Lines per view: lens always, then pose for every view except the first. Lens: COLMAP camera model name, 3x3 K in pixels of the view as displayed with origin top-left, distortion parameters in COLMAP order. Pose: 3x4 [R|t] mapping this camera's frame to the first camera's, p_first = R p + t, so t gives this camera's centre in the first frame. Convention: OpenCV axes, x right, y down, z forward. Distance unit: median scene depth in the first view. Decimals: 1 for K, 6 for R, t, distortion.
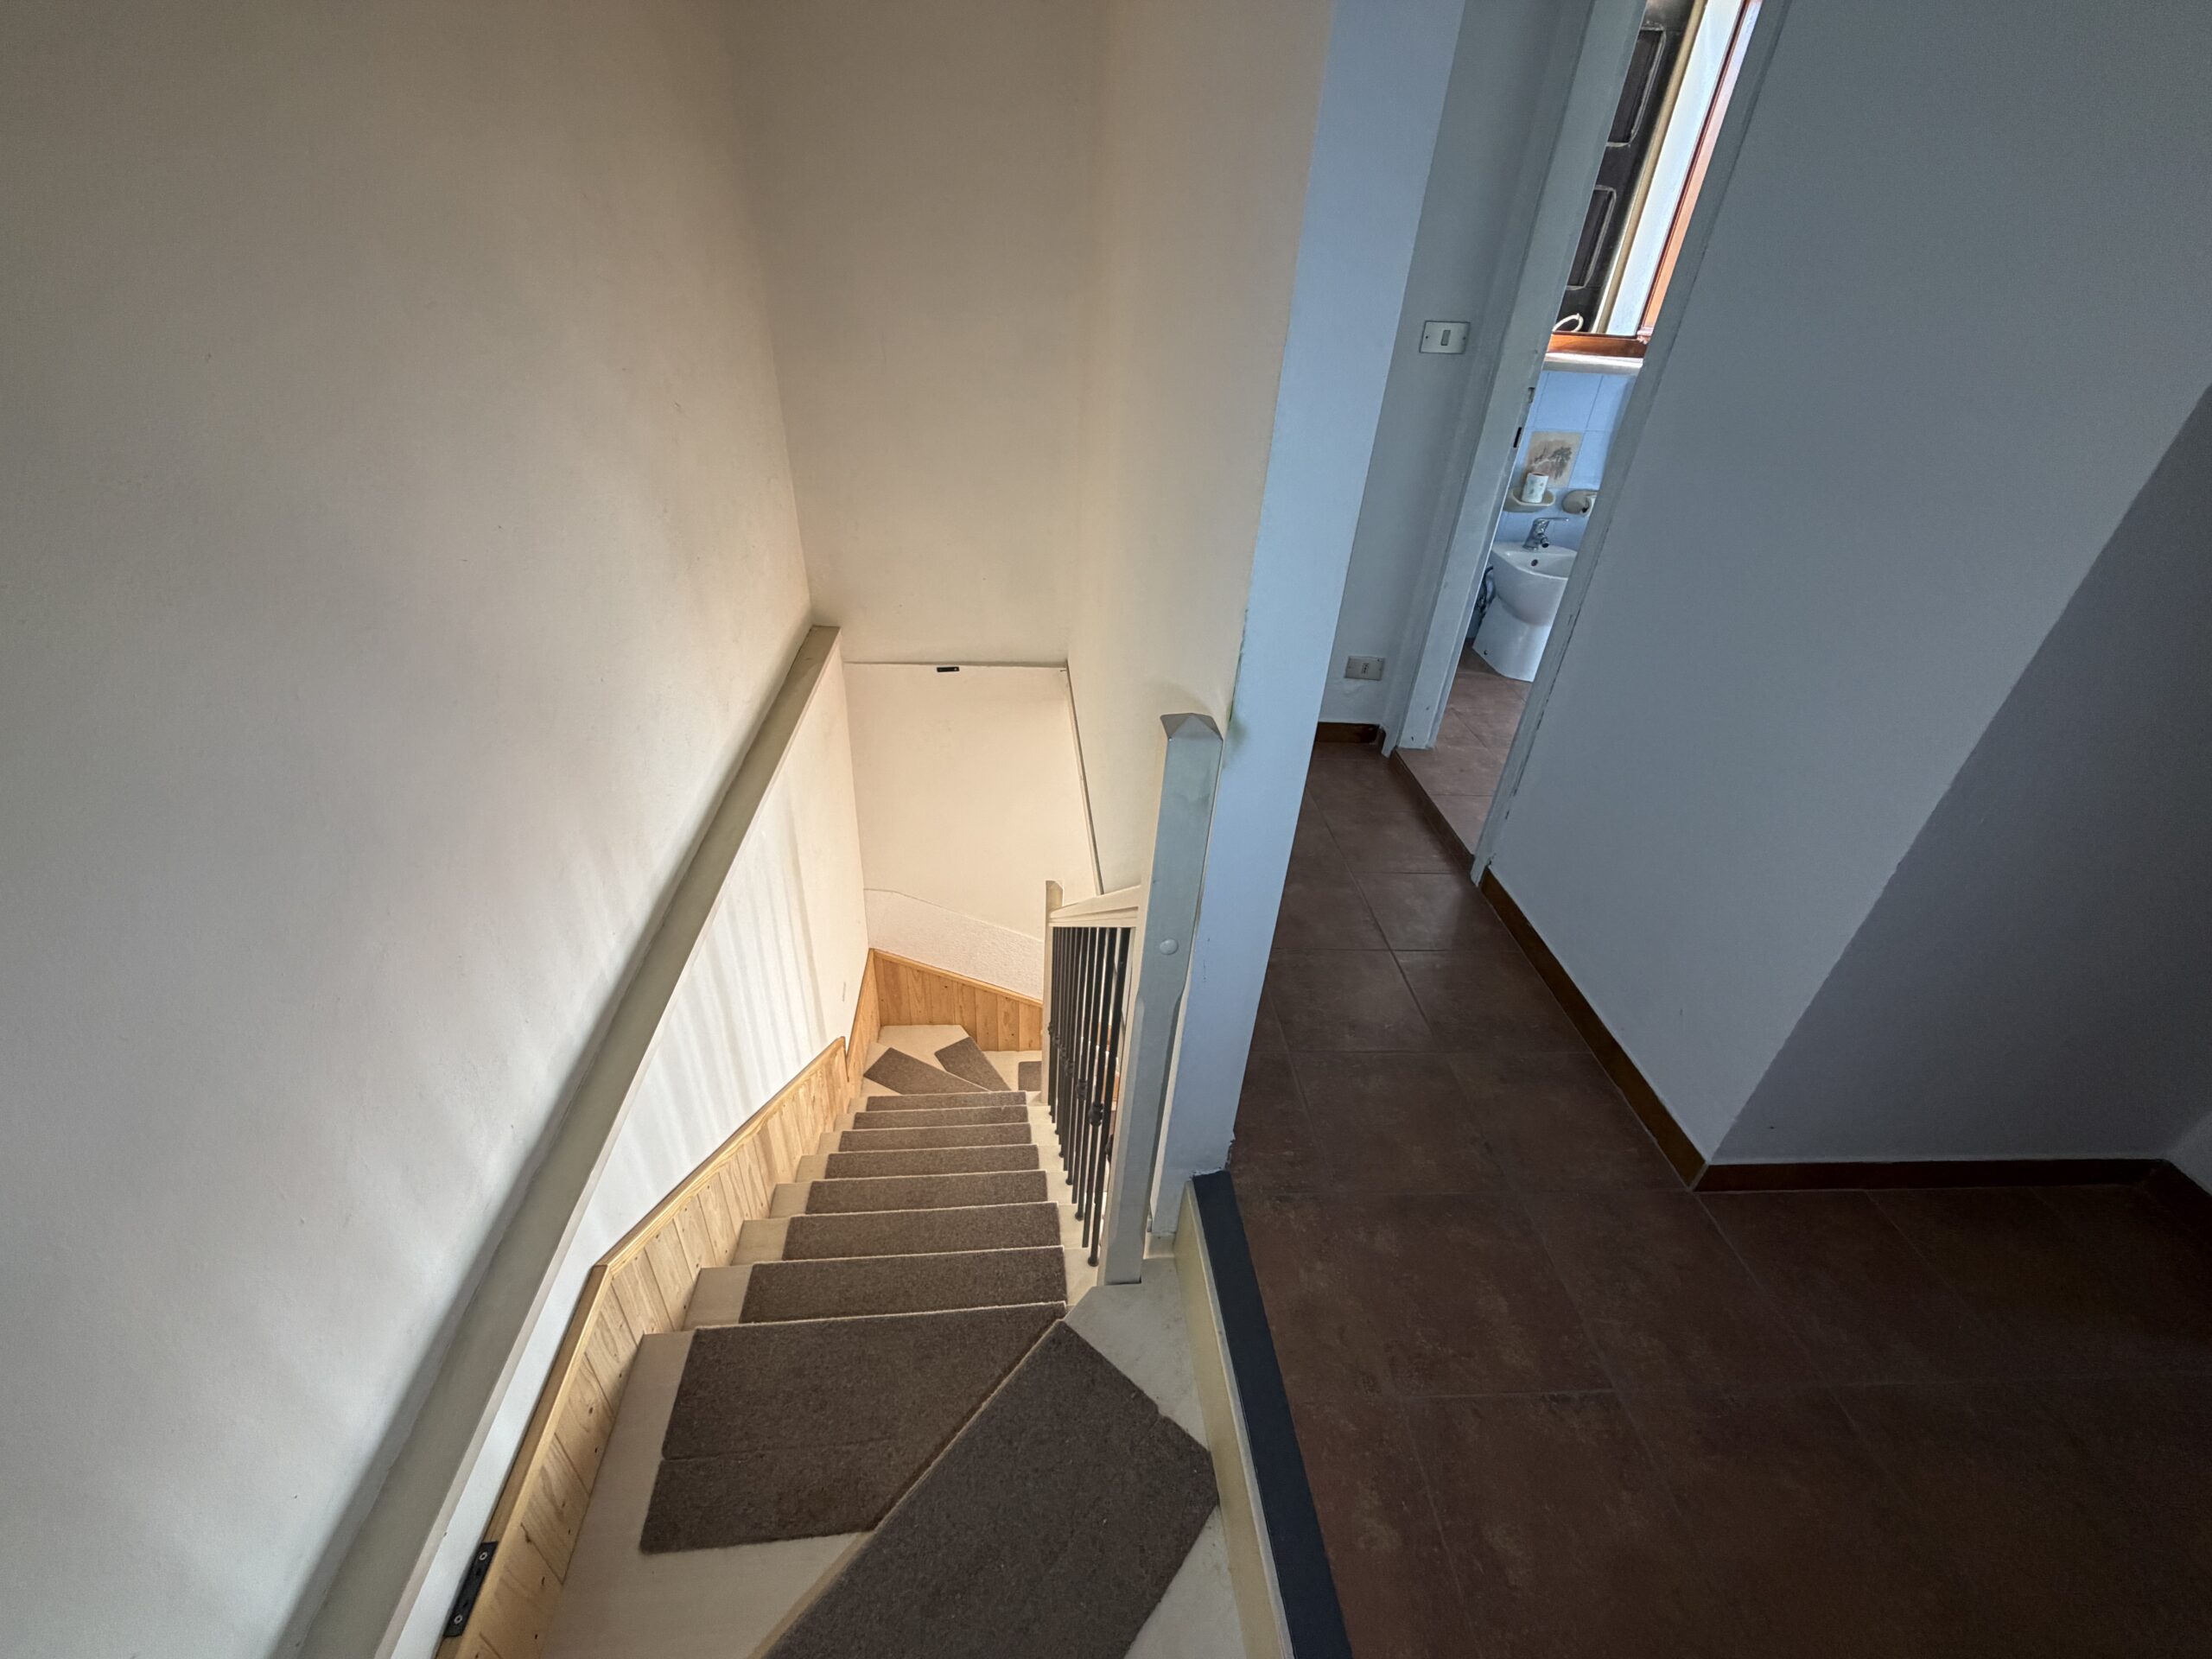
lens RADIAL K [[879.6, 0, 1103.0], [0, 879.6, 822.6], [0, 0, 1]] dist [0.000338, -0.000073]
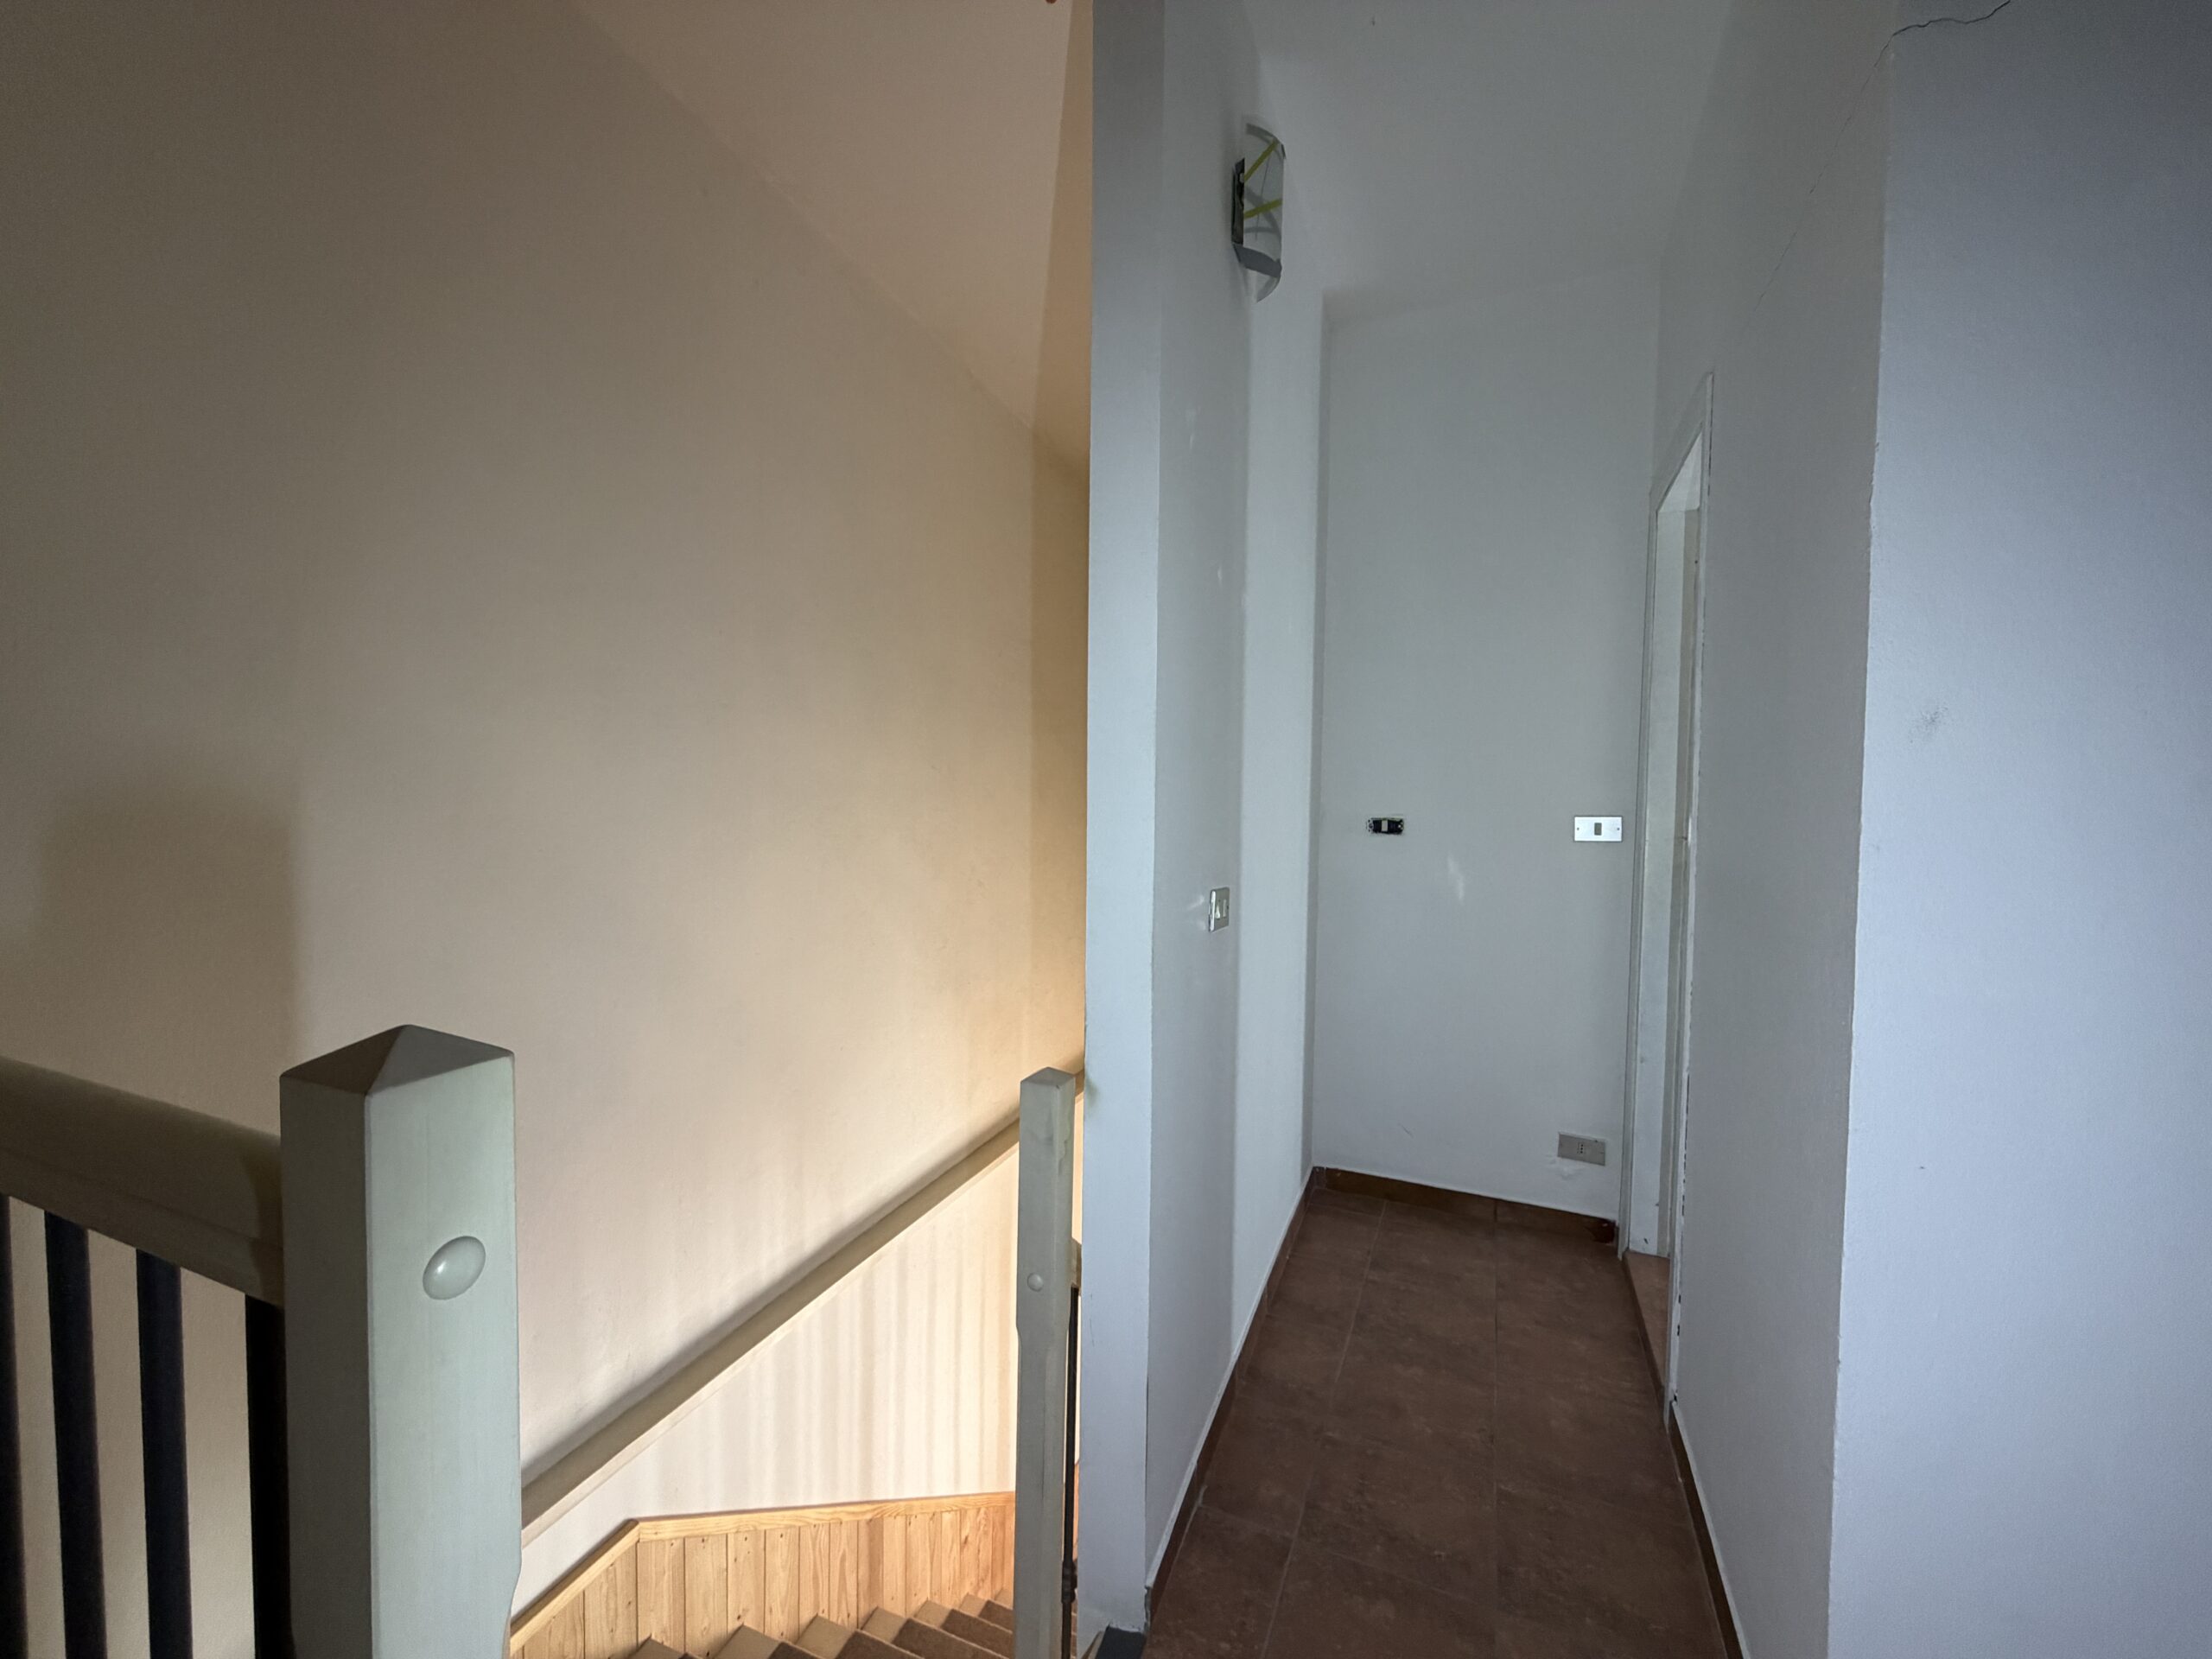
lens RADIAL K [[879.6, 0, 1102.1], [0, 879.6, 824.4], [0, 0, 1]] dist [0.000338, -0.000073]
pose [[0.890900, -0.026418, -0.453431, 0.342953], [-0.206440, 0.865679, -0.456050, 0.063933], [0.404574, 0.499901, 0.765780, -0.075411]]
